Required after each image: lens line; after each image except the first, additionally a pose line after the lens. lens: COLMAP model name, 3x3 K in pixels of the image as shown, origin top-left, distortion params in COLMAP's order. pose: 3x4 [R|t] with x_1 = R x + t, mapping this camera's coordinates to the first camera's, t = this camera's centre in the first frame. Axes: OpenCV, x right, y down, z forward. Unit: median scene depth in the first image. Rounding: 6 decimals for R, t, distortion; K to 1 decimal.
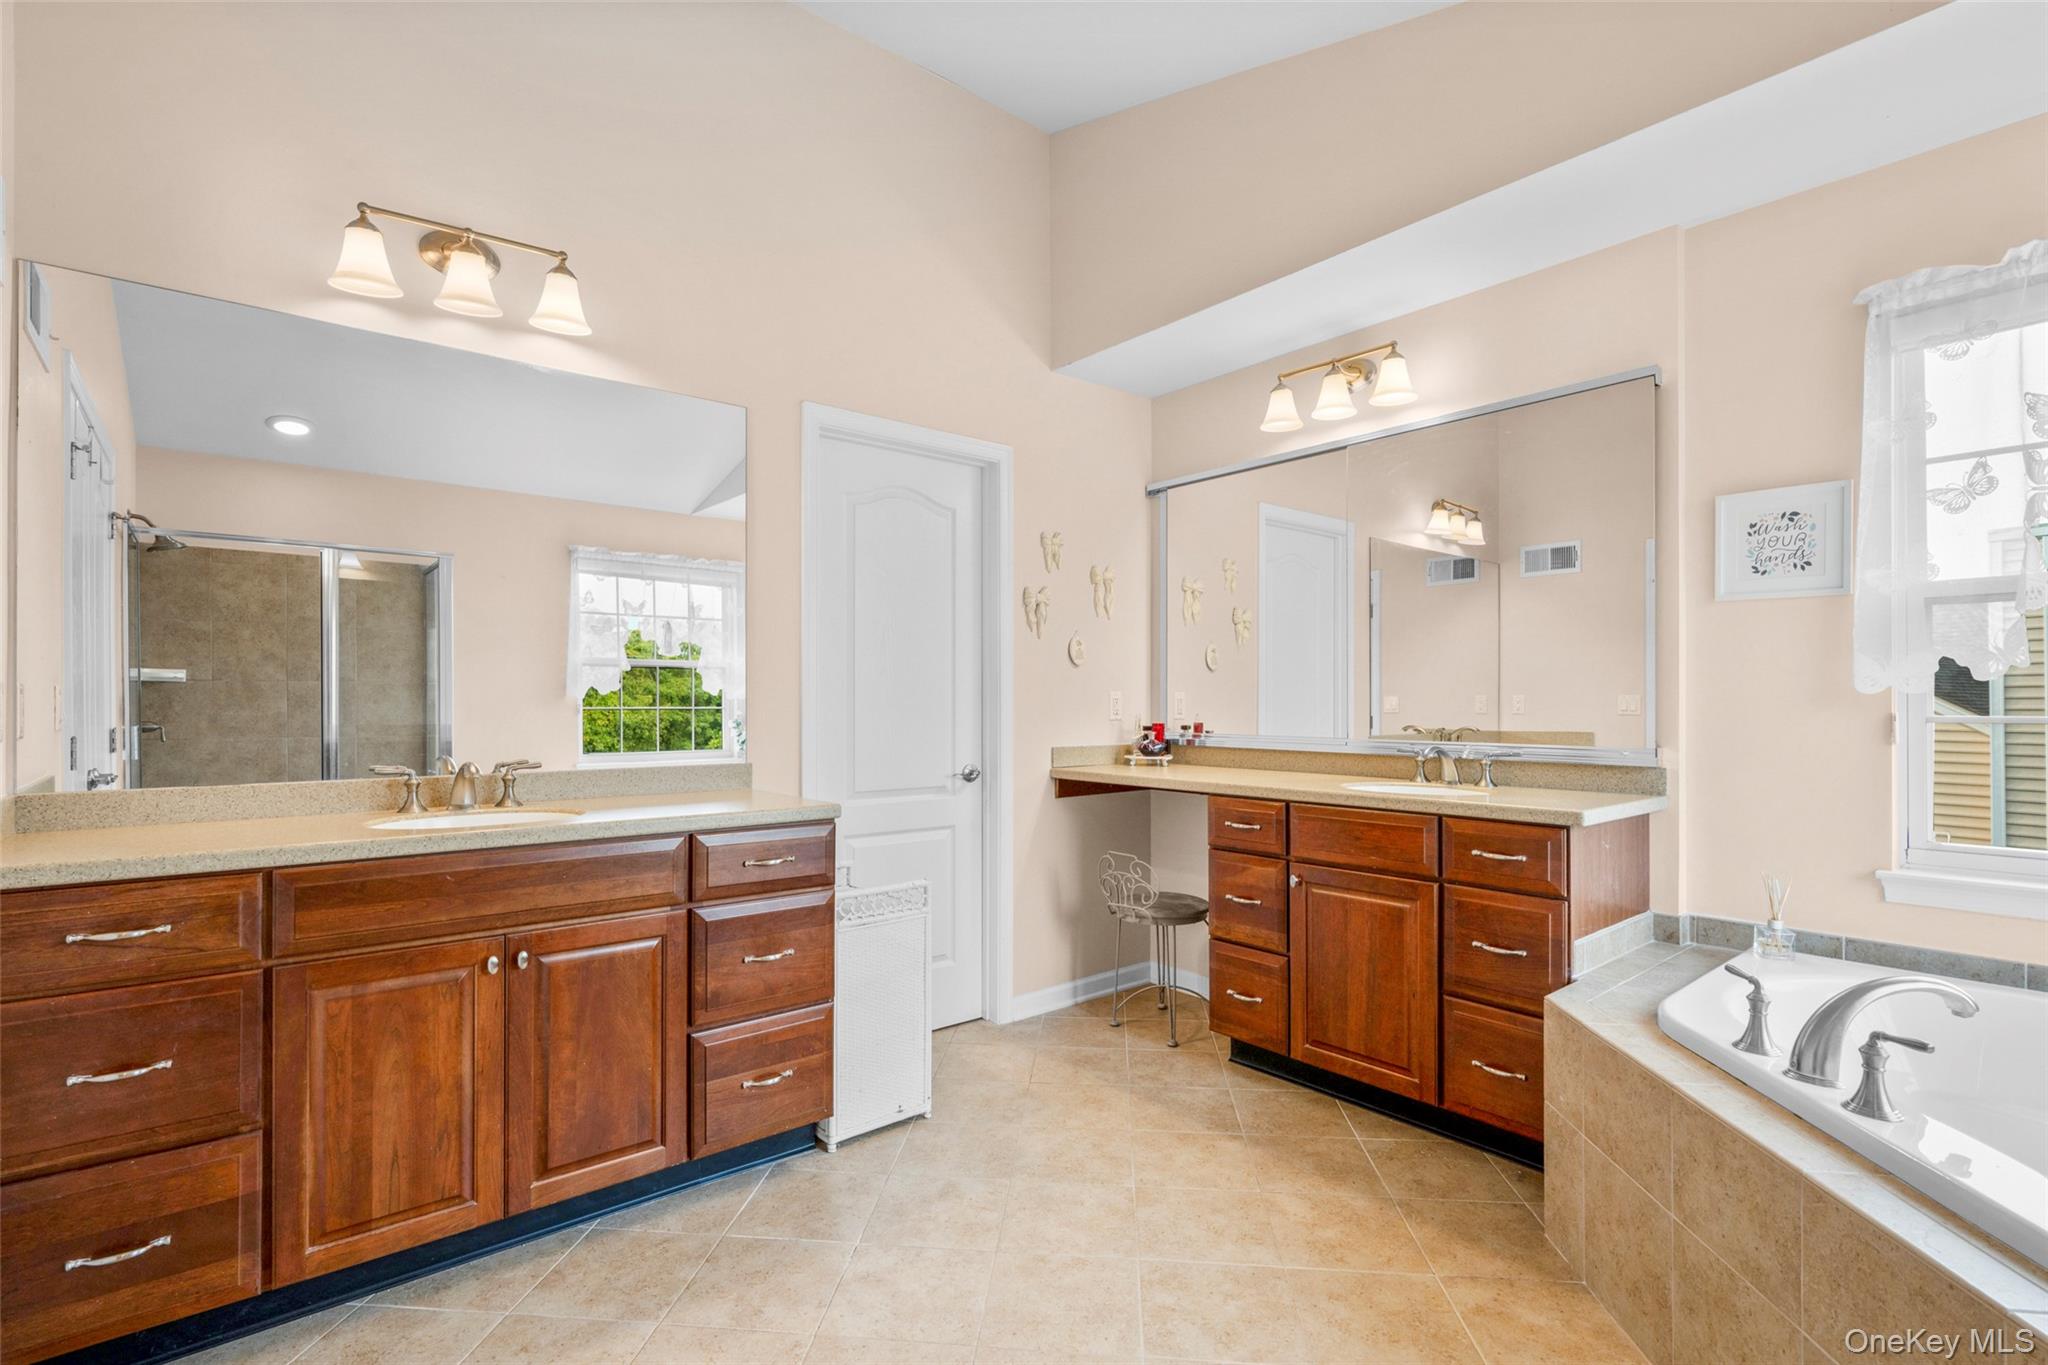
lens RADIAL K [[942.9, 0, 1019.4], [0, 942.9, 696.1], [0, 0, 1]] dist [-0.033005, 0.008834]
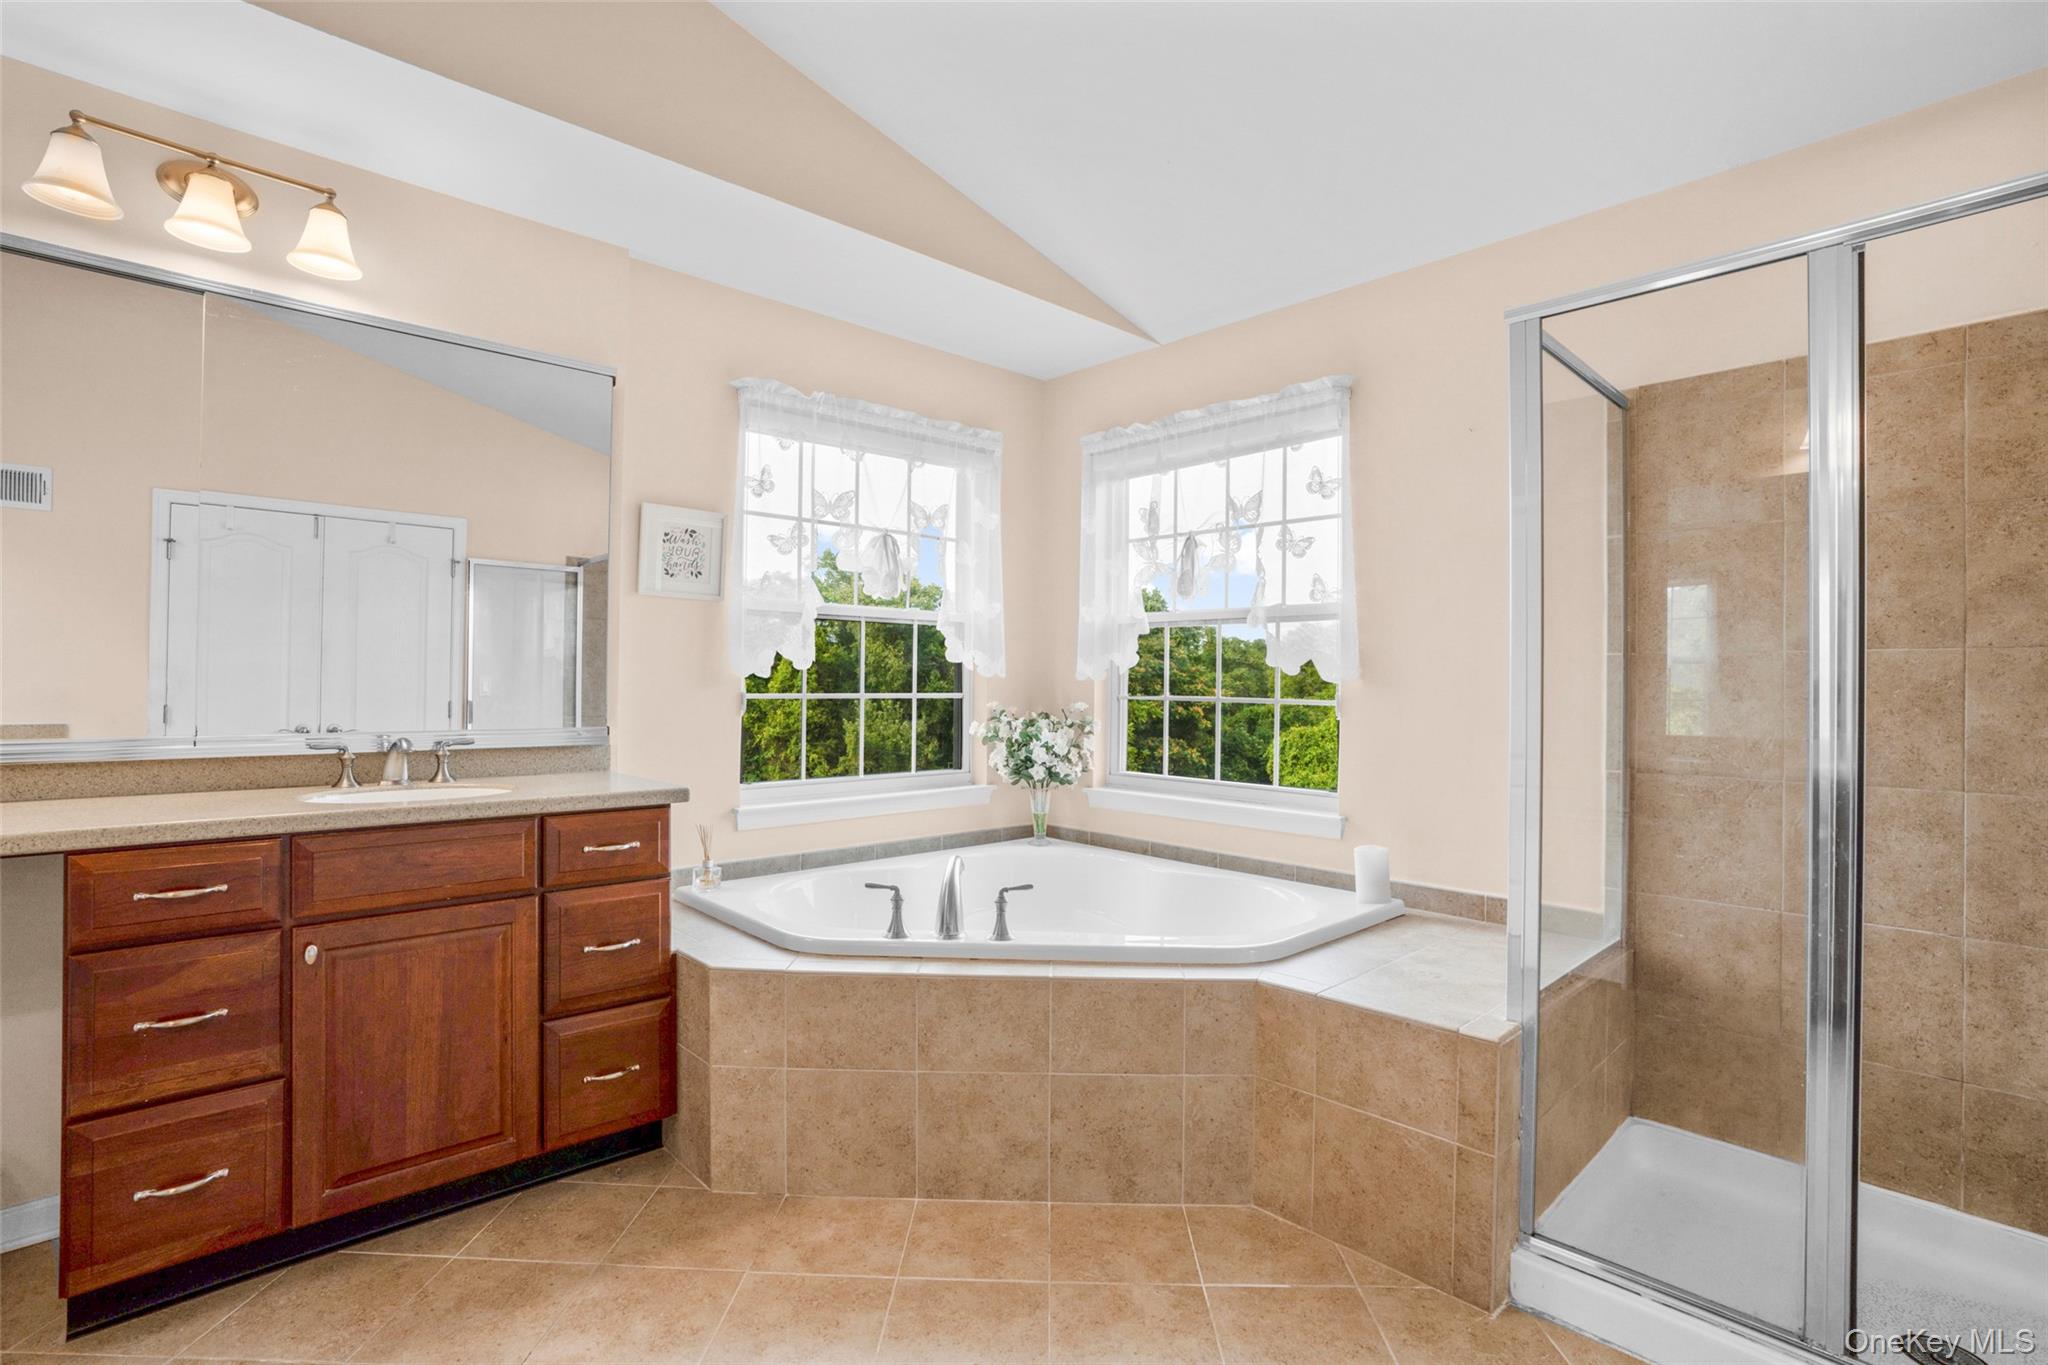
lens RADIAL K [[942.9, 0, 1023.4], [0, 942.9, 677.2], [0, 0, 1]] dist [-0.033005, 0.008834]
pose [[-0.053353, 0.004321, 0.998566, -0.434336], [-0.015357, 0.999869, -0.005148, -0.002138], [-0.998458, -0.015610, -0.053280, 0.609635]]
